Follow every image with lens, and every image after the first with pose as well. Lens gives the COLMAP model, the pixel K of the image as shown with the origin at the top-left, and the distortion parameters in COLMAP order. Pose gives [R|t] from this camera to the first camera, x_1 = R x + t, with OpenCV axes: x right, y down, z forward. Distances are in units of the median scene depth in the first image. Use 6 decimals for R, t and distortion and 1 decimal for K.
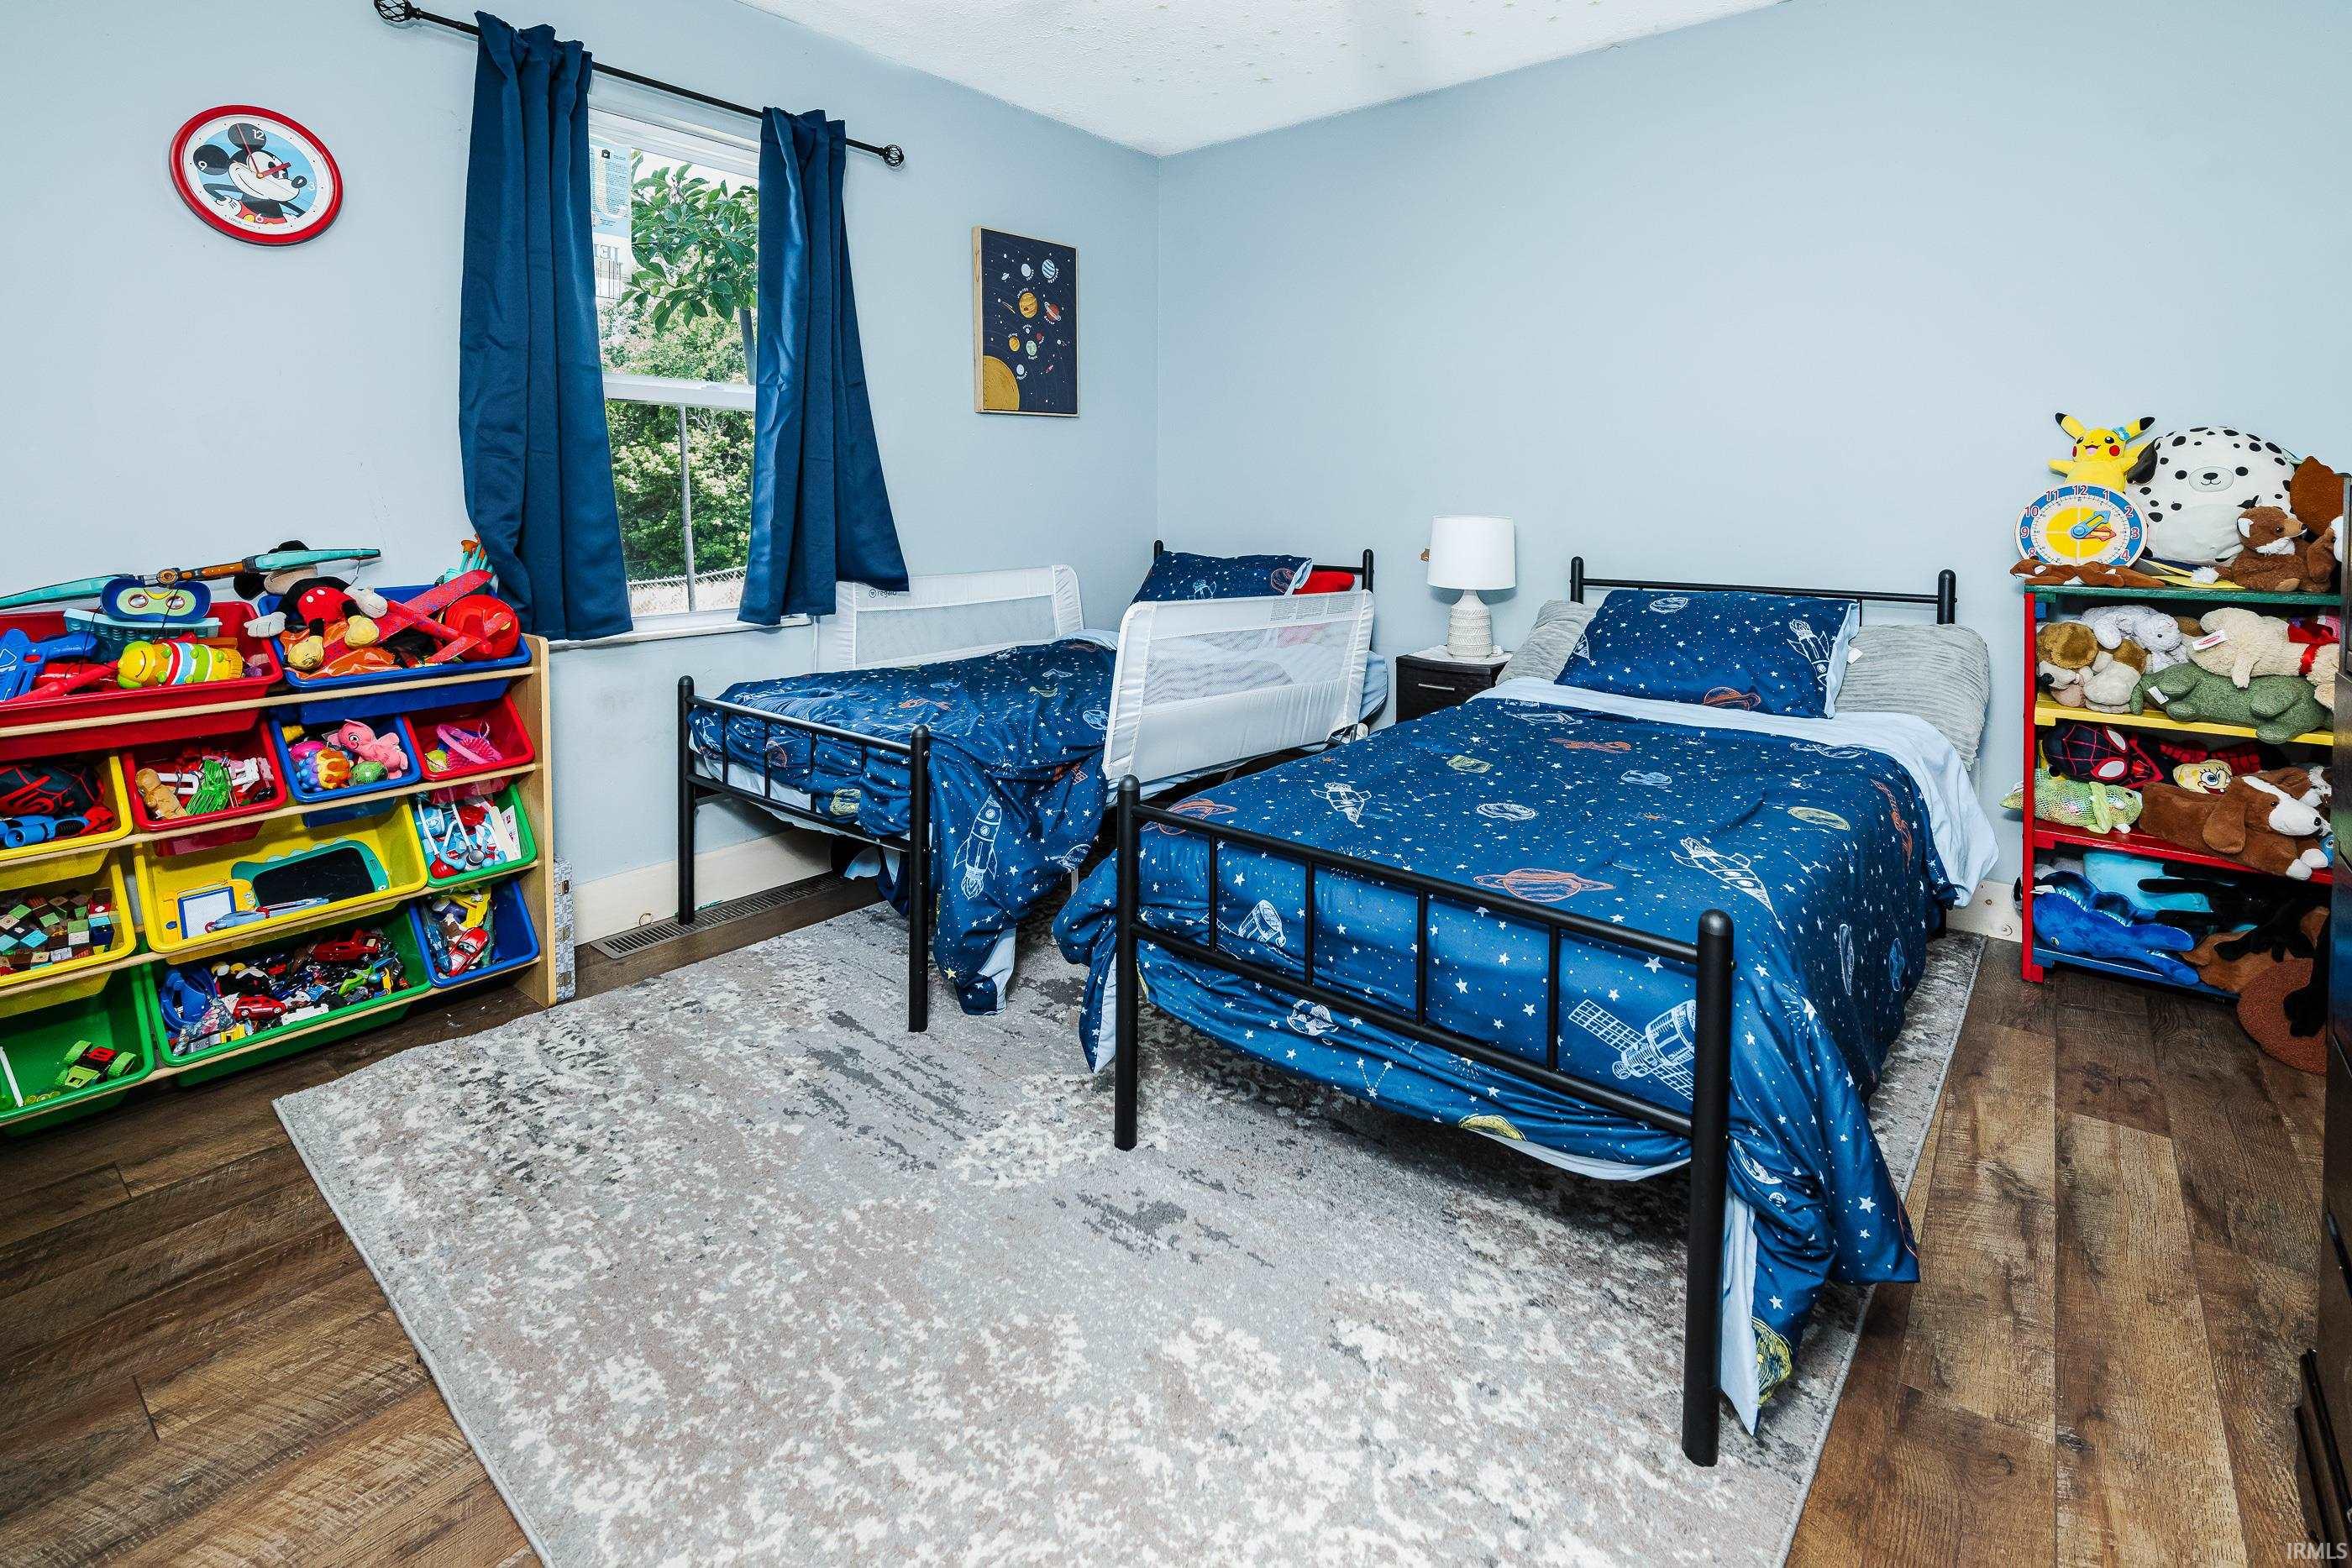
lens RADIAL K [[1038.6, 0, 1177.9], [0, 1038.6, 734.6], [0, 0, 1]] dist [0.000483, 0.000064]
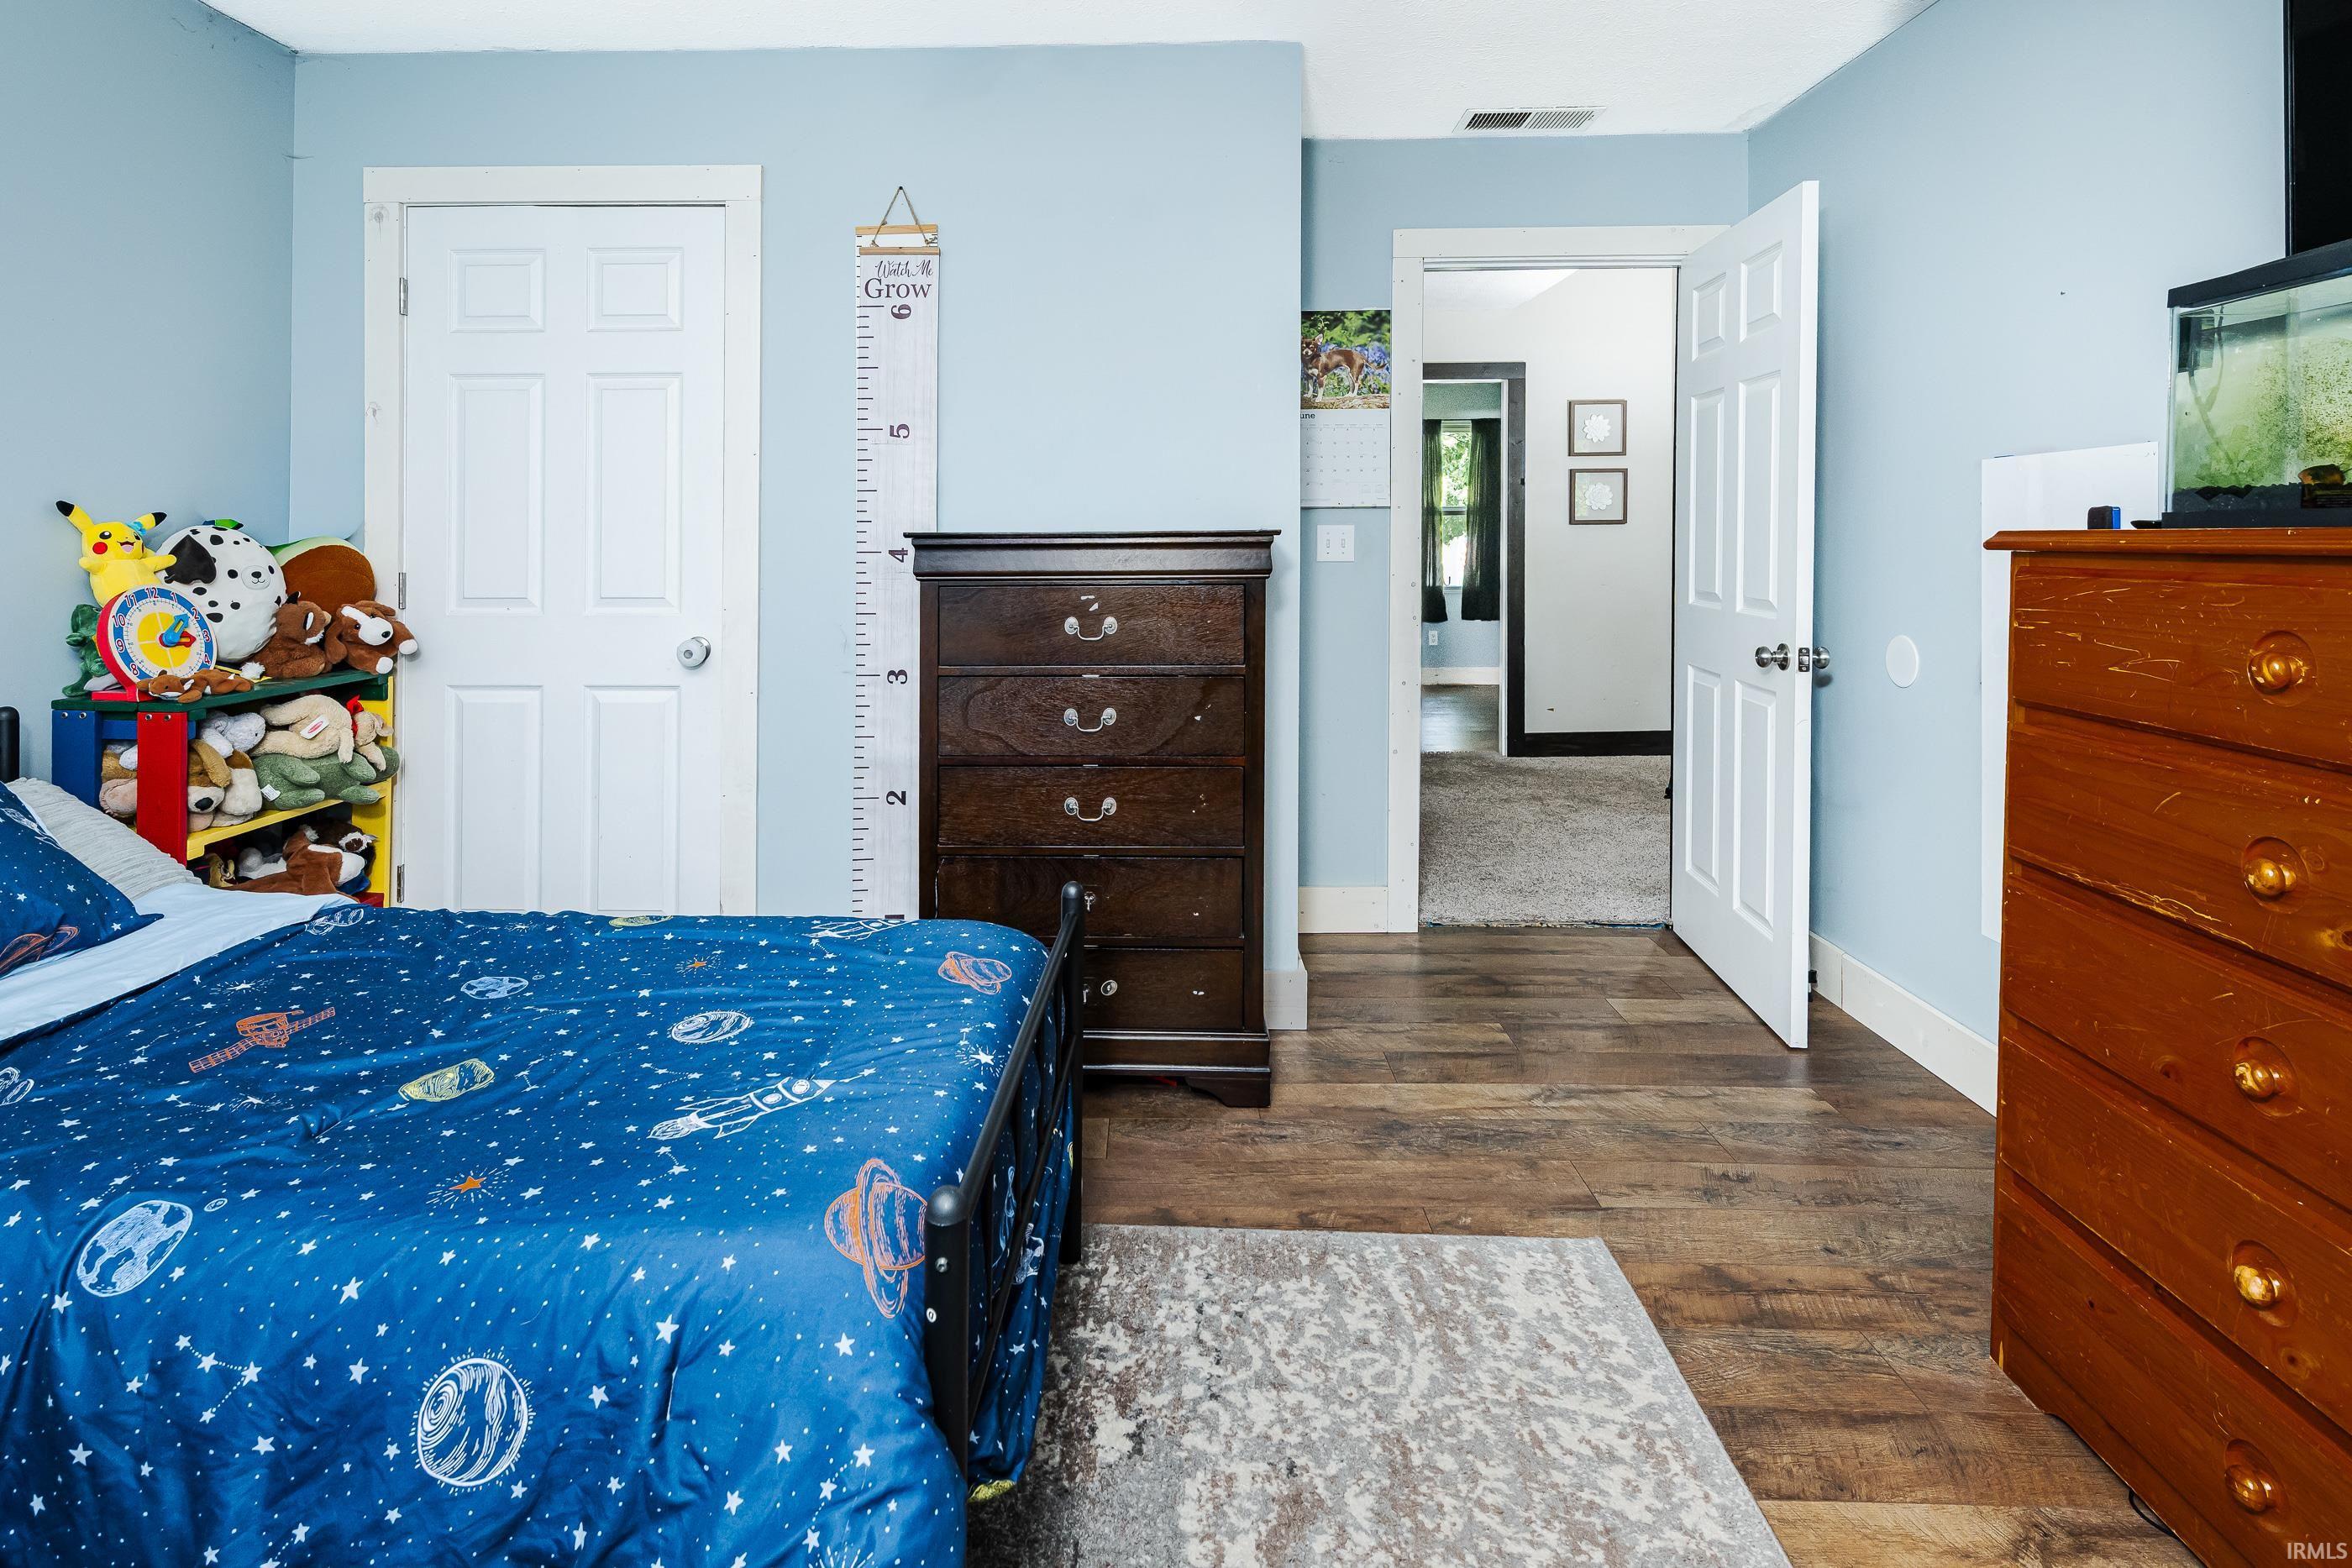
lens RADIAL K [[1111.4, 0, 1176.0], [0, 1111.4, 784.0], [0, 0, 1]] dist [-0.000451, -0.000093]
pose [[-0.614762, -0.168254, 0.770557, -0.621714], [0.181557, 0.920555, 0.345856, -0.392652], [-0.767532, 0.352519, -0.535374, 1.386472]]
